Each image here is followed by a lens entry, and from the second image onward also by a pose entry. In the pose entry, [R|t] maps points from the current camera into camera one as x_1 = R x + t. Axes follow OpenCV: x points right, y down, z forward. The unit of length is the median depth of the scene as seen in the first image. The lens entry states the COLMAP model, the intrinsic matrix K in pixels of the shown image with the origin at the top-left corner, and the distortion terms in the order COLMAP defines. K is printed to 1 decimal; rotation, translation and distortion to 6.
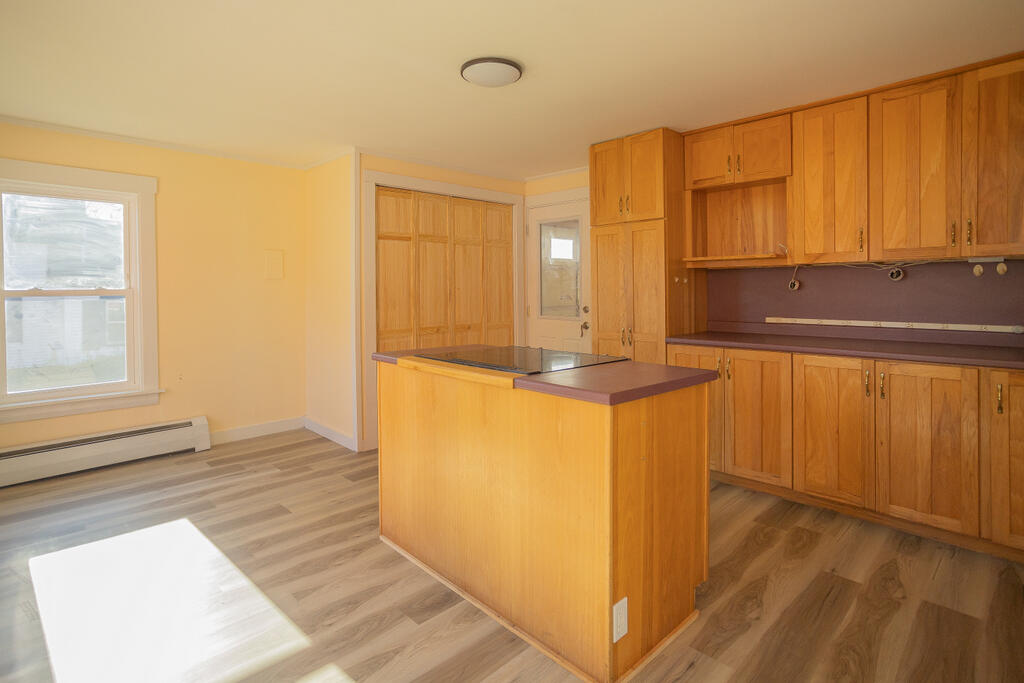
lens RADIAL K [[535.2, 0, 510.9], [0, 535.2, 290.9], [0, 0, 1]] dist [-0.005830, -0.000155]
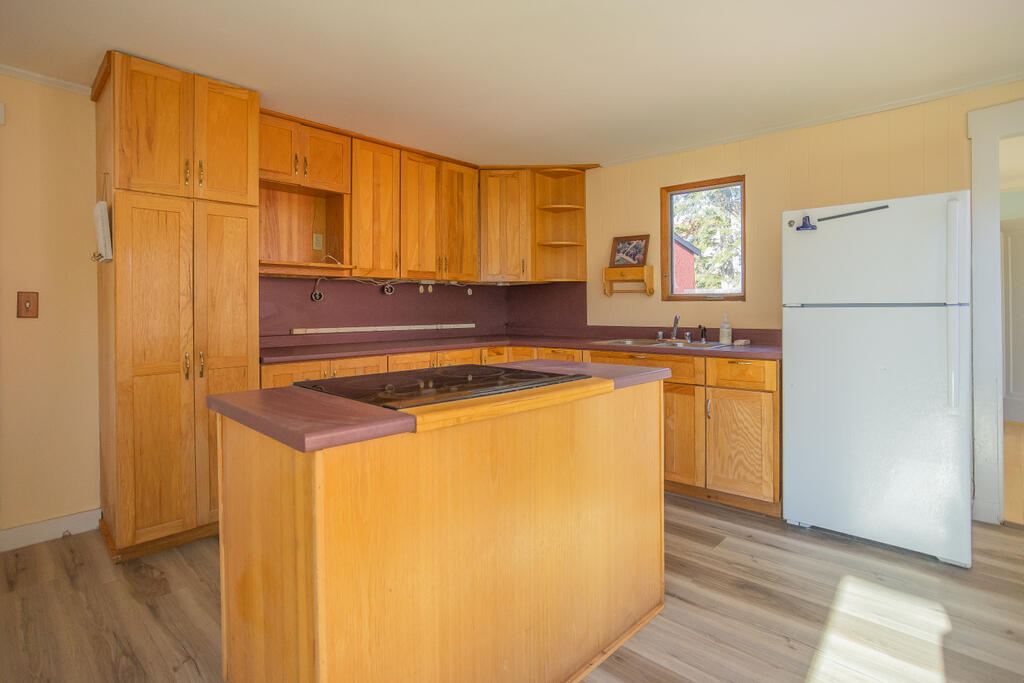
lens RADIAL K [[517.5, 0, 503.5], [0, 517.5, 310.4], [0, 0, 1]] dist [-0.000952, 0.000294]
pose [[-0.038333, 0.000862, 0.999265, -0.610448], [0.006967, 0.999976, -0.000596, 0.024463], [-0.999241, 0.006939, -0.038338, 0.832951]]
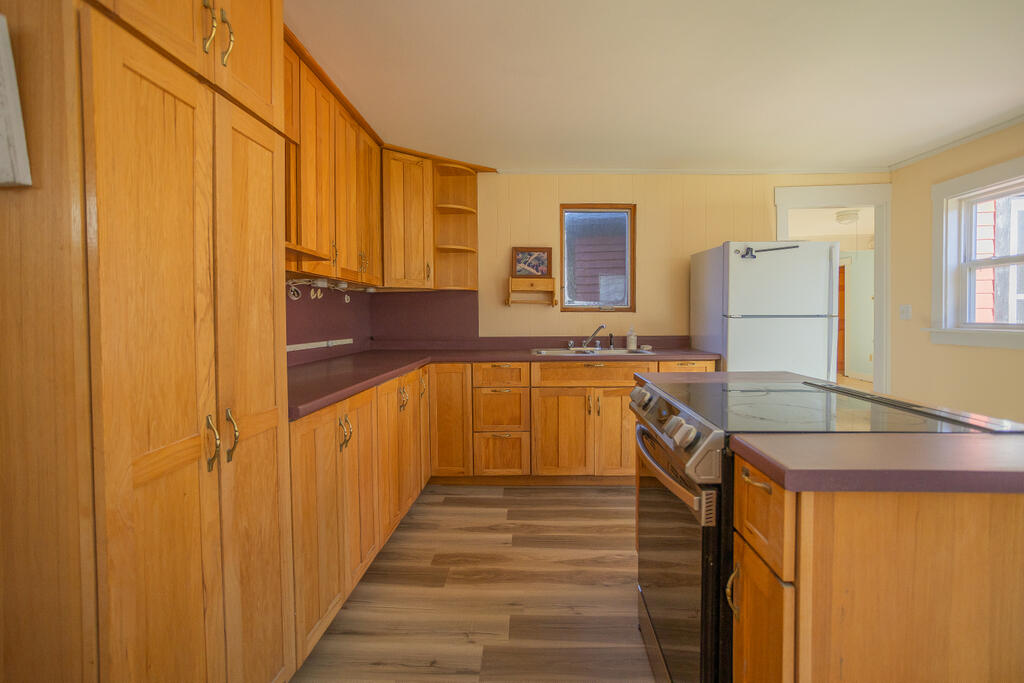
lens RADIAL K [[495.6, 0, 519.8], [0, 495.6, 330.4], [0, 0, 1]] dist [-0.026595, 0.009247]
pose [[-0.691364, -0.011387, 0.722417, -0.170063], [0.009827, 0.999635, 0.025161, 0.017396], [-0.722440, 0.024494, -0.690999, 1.418552]]
